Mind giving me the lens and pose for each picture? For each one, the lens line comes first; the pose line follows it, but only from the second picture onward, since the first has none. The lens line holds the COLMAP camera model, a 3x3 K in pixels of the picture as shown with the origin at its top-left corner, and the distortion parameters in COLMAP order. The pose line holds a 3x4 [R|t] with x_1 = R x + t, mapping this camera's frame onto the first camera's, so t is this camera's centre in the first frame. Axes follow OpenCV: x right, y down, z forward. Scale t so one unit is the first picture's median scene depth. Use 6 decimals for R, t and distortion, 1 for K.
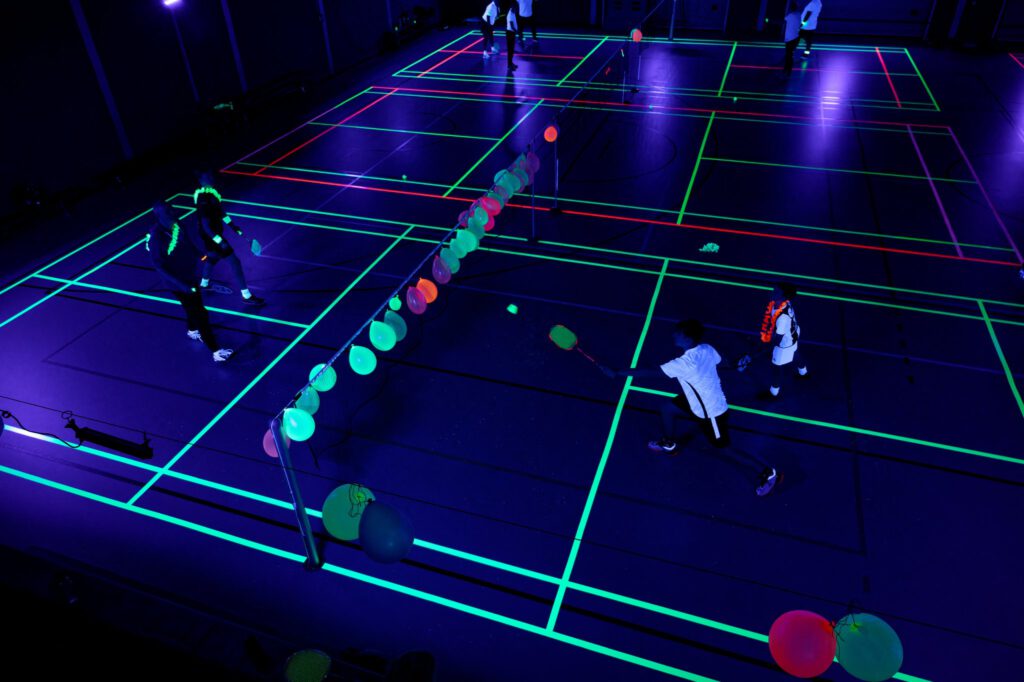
lens RADIAL K [[673.7, 0, 512.0], [0, 673.7, 341.0], [0, 0, 1]] dist [-0.001638, 0.006432]
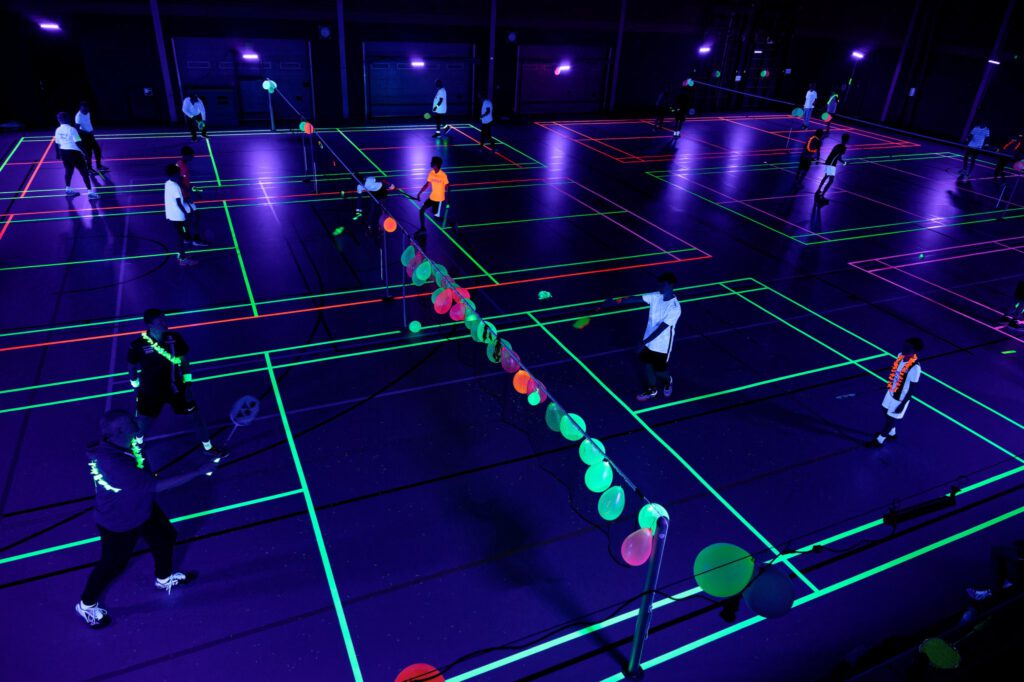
lens RADIAL K [[686.4, 0, 531.1], [0, 686.4, 334.0], [0, 0, 1]] dist [0.000430, 0.002408]
pose [[0.713343, -0.261850, 0.650059, -0.327500], [0.342095, 0.939660, 0.003105, -0.058462], [-0.611648, 0.220167, 0.759877, 0.097328]]
